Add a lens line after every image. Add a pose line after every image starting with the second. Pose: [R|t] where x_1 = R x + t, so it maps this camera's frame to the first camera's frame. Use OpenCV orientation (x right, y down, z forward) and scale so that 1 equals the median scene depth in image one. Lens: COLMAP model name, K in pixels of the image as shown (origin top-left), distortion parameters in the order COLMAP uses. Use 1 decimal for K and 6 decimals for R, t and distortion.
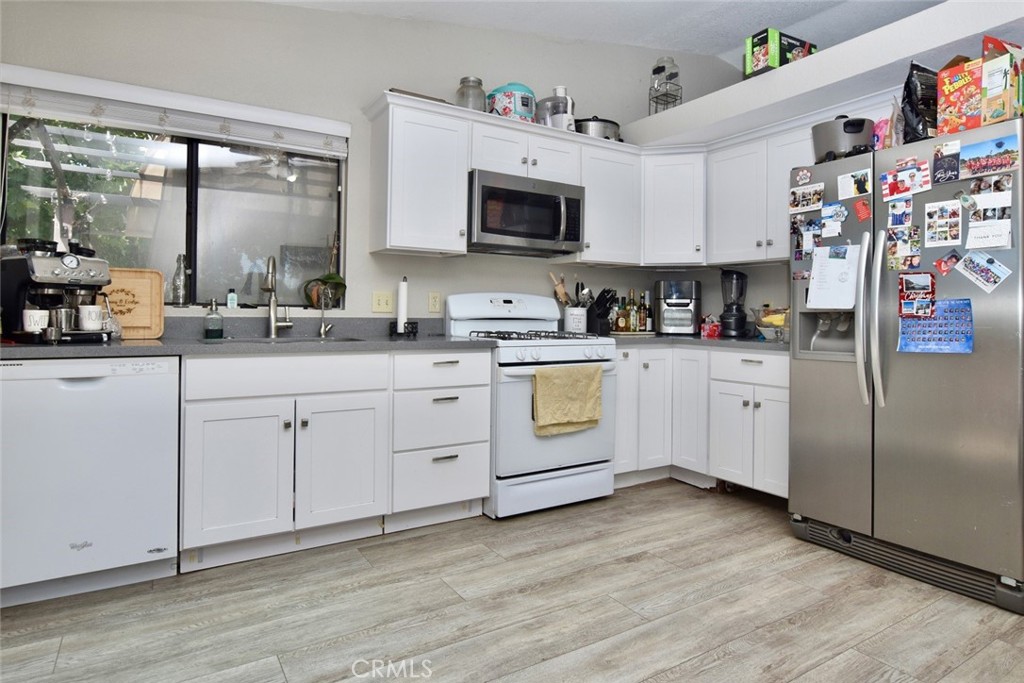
lens RADIAL K [[571.8, 0, 512.0], [0, 571.8, 341.5], [0, 0, 1]] dist [-0.035252, -0.001622]
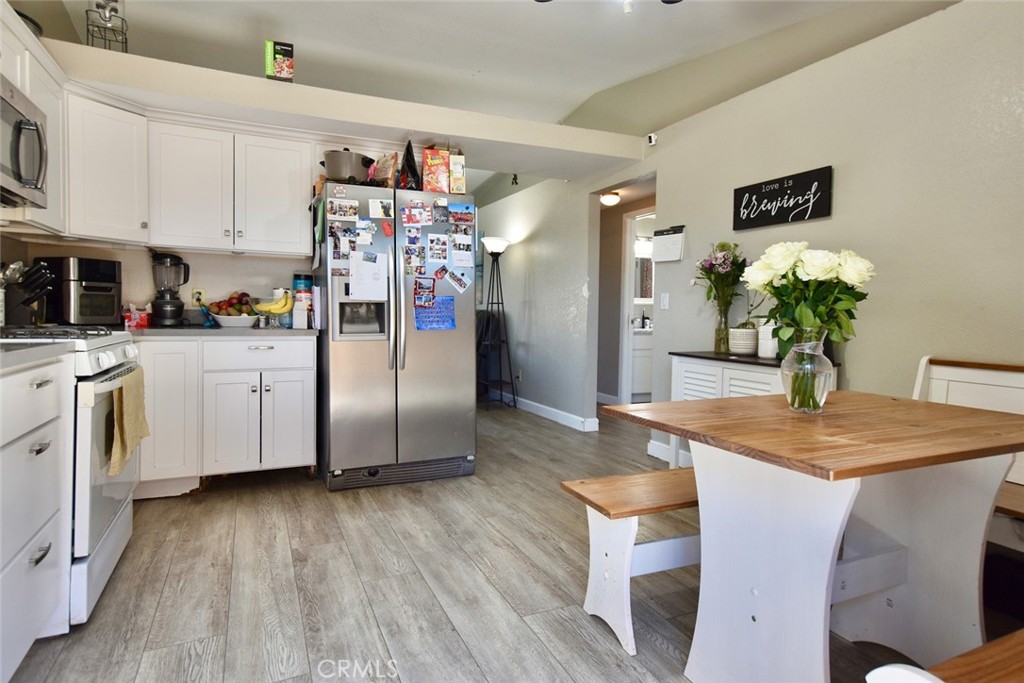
lens RADIAL K [[557.5, 0, 510.5], [0, 557.5, 319.0], [0, 0, 1]] dist [-0.016411, 0.001282]
pose [[0.113276, -0.022383, 0.993311, -0.736211], [0.034051, 0.999246, 0.018634, -0.029979], [-0.992980, 0.031712, 0.113953, 0.580460]]
